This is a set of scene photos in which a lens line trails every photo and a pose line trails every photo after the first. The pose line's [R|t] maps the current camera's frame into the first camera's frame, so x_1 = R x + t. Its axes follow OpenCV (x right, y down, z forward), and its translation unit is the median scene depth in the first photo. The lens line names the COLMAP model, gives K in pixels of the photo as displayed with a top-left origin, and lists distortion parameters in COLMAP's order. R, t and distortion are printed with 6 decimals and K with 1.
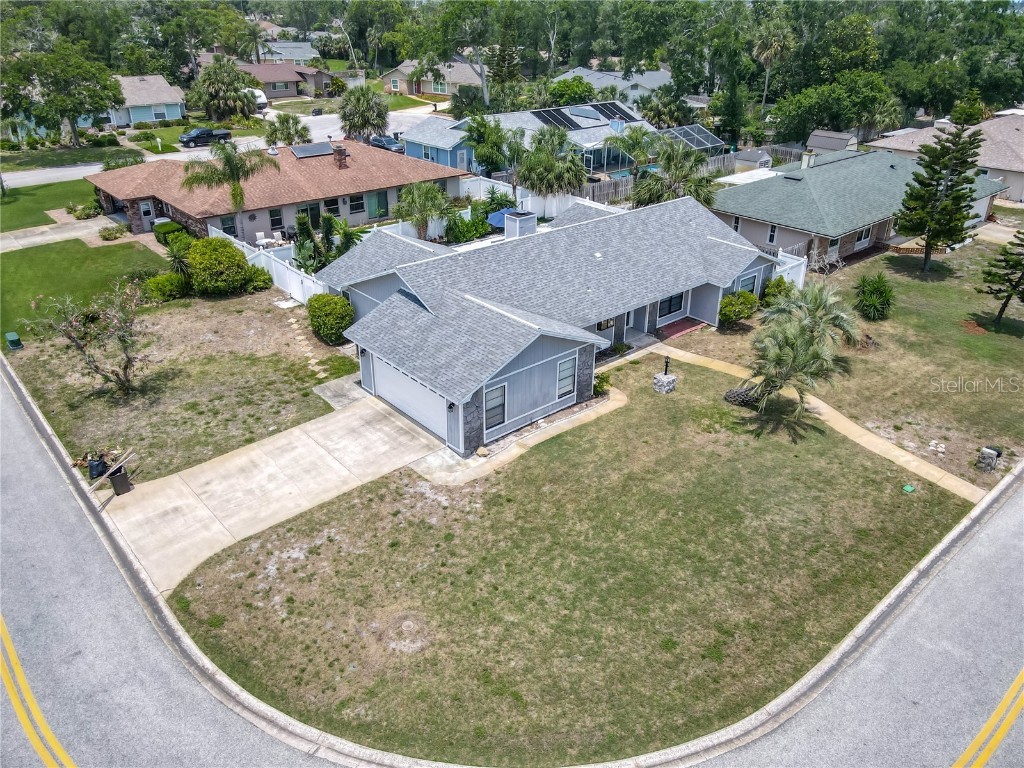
lens RADIAL K [[749.4, 0, 519.5], [0, 749.4, 367.2], [0, 0, 1]] dist [0.017577, 0.004645]
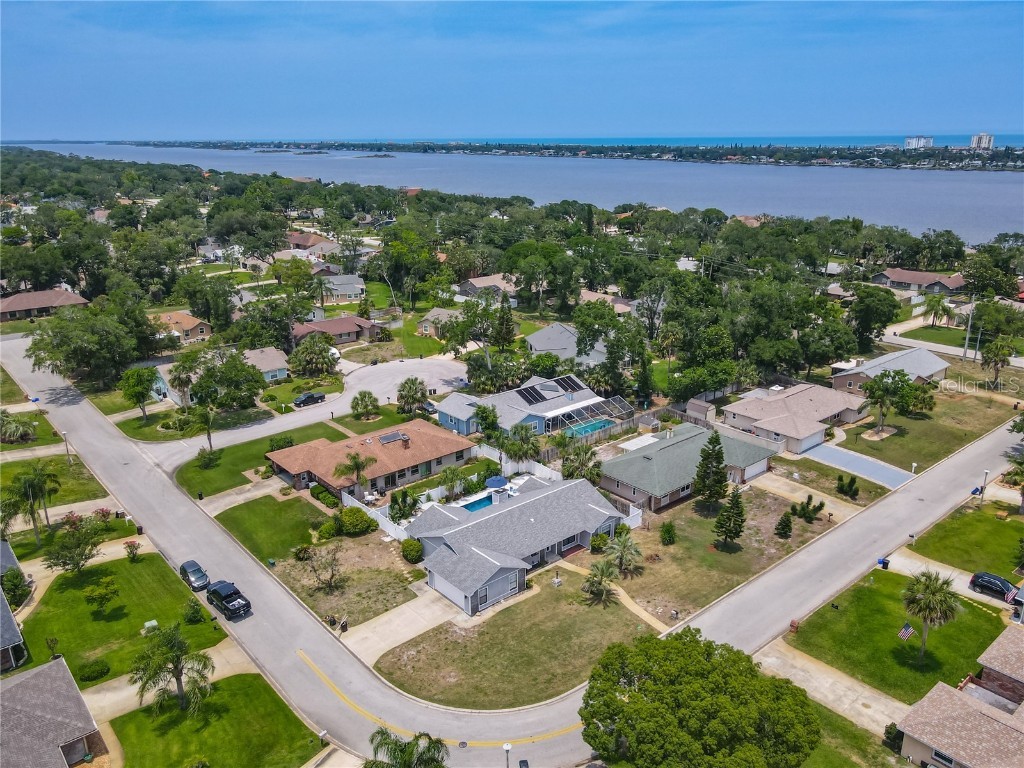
lens RADIAL K [[771.7, 0, 523.4], [0, 771.7, 388.5], [0, 0, 1]] dist [0.004739, 0.006395]
pose [[0.999783, -0.013415, -0.015941, 0.145835], [0.010968, 0.989405, -0.144764, -0.247609], [0.017714, 0.144558, 0.989338, -1.596495]]
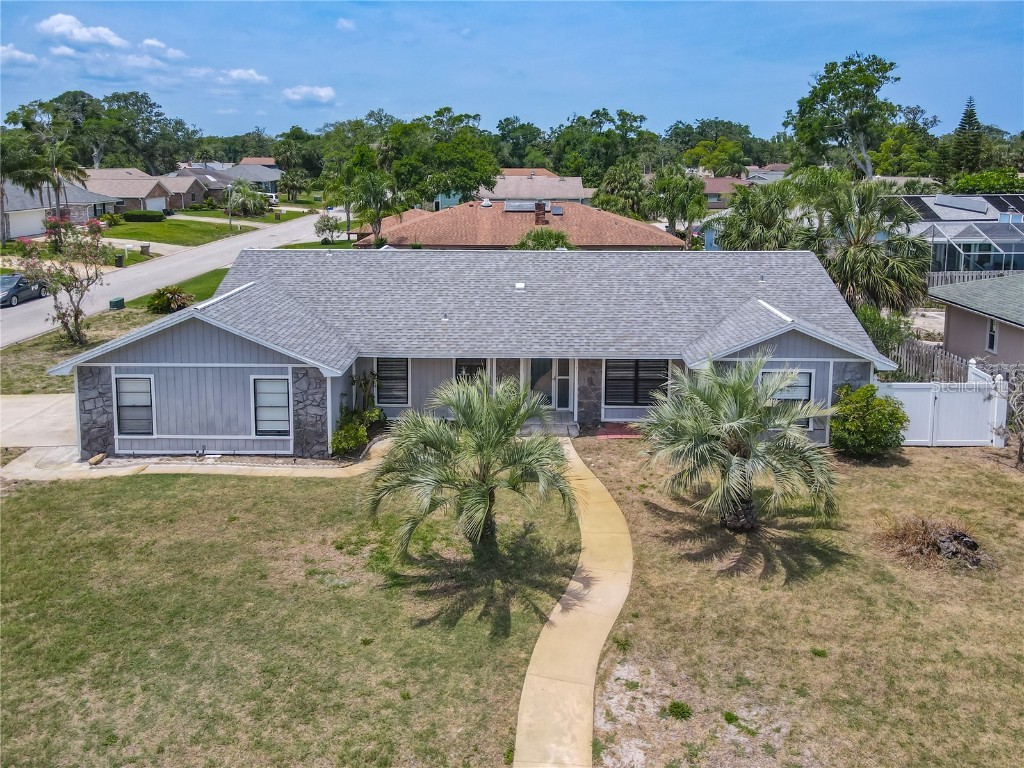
lens RADIAL K [[757.7, 0, 516.8], [0, 757.7, 305.2], [0, 0, 1]] dist [0.032293, -0.002137]
pose [[0.742630, 0.119326, -0.658985, 0.676721], [-0.294630, 0.941869, -0.161478, -0.026918], [0.601410, 0.314076, 0.734618, 0.603550]]
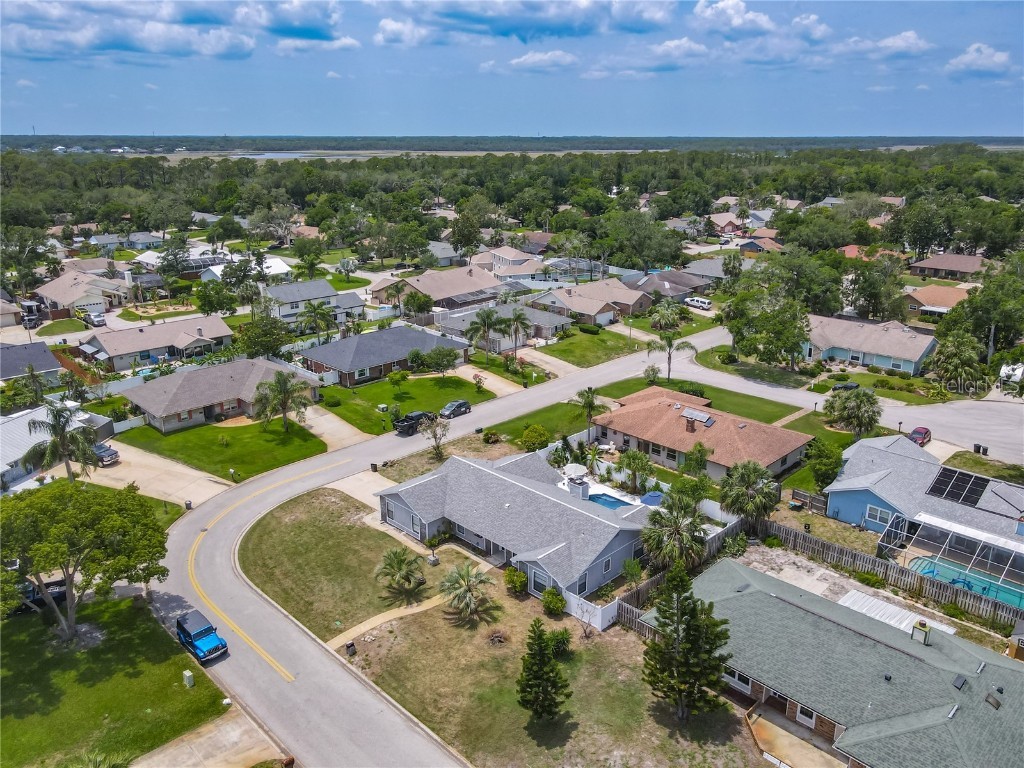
lens RADIAL K [[761.0, 0, 522.4], [0, 761.0, 399.5], [0, 0, 1]] dist [0.006271, 0.006551]
pose [[0.066088, 0.315984, -0.946460, 2.104256], [-0.444825, 0.858394, 0.255522, -1.022284], [0.893176, 0.404122, 0.197287, 0.696856]]
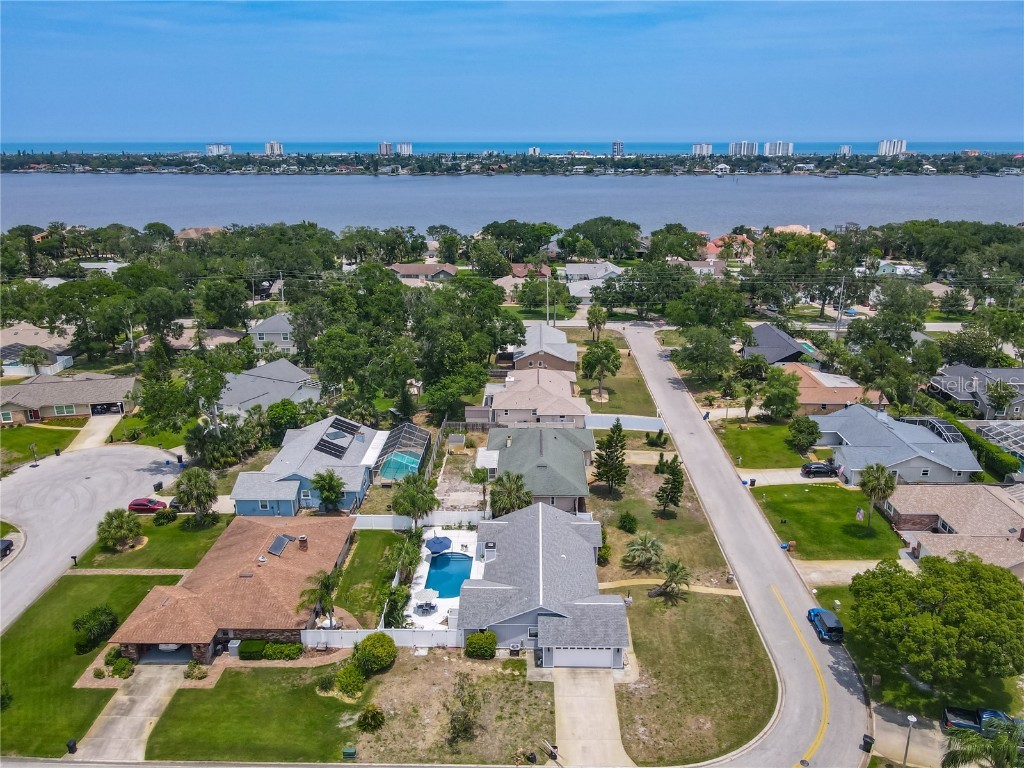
lens RADIAL K [[761.0, 0, 522.4], [0, 761.0, 399.5], [0, 0, 1]] dist [0.006271, 0.006551]
pose [[0.677079, -0.248516, 0.692679, -1.614126], [0.334991, 0.942162, 0.010577, -0.752206], [-0.655244, 0.224879, 0.721169, -0.665719]]
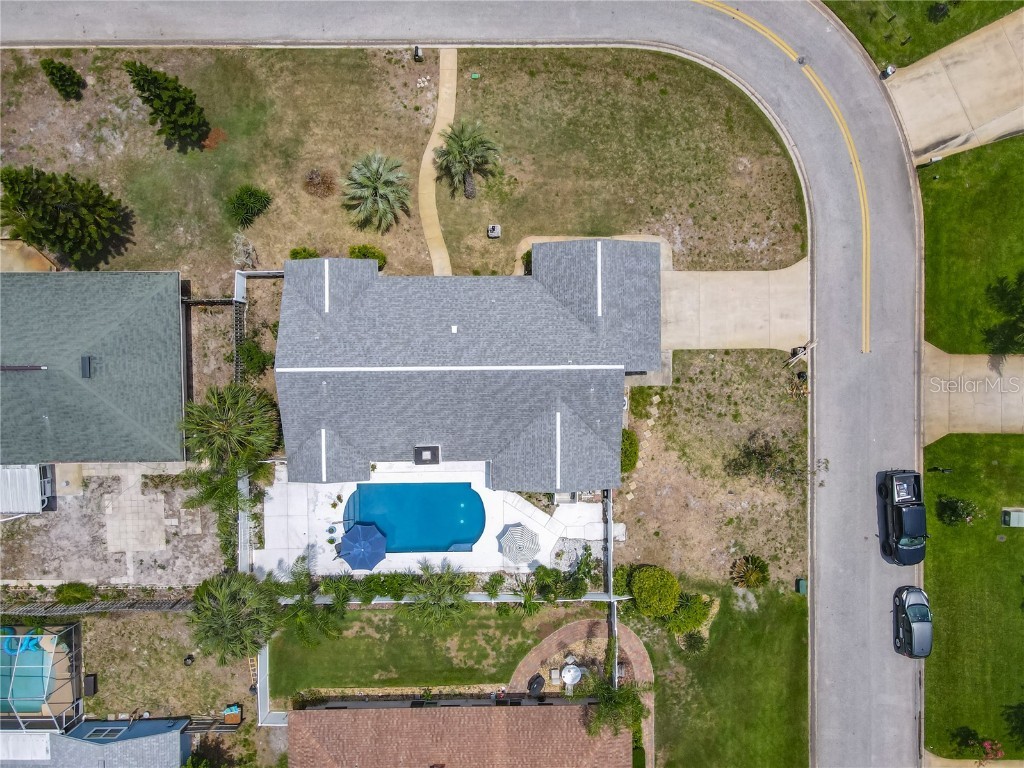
lens RADIAL K [[749.4, 0, 519.5], [0, 749.4, 367.2], [0, 0, 1]] dist [0.017577, 0.004645]
pose [[-0.752596, -0.657185, -0.041323, 0.043147], [0.275716, -0.371490, 0.886553, -1.490563], [-0.597980, 0.655823, 0.460778, 0.495984]]
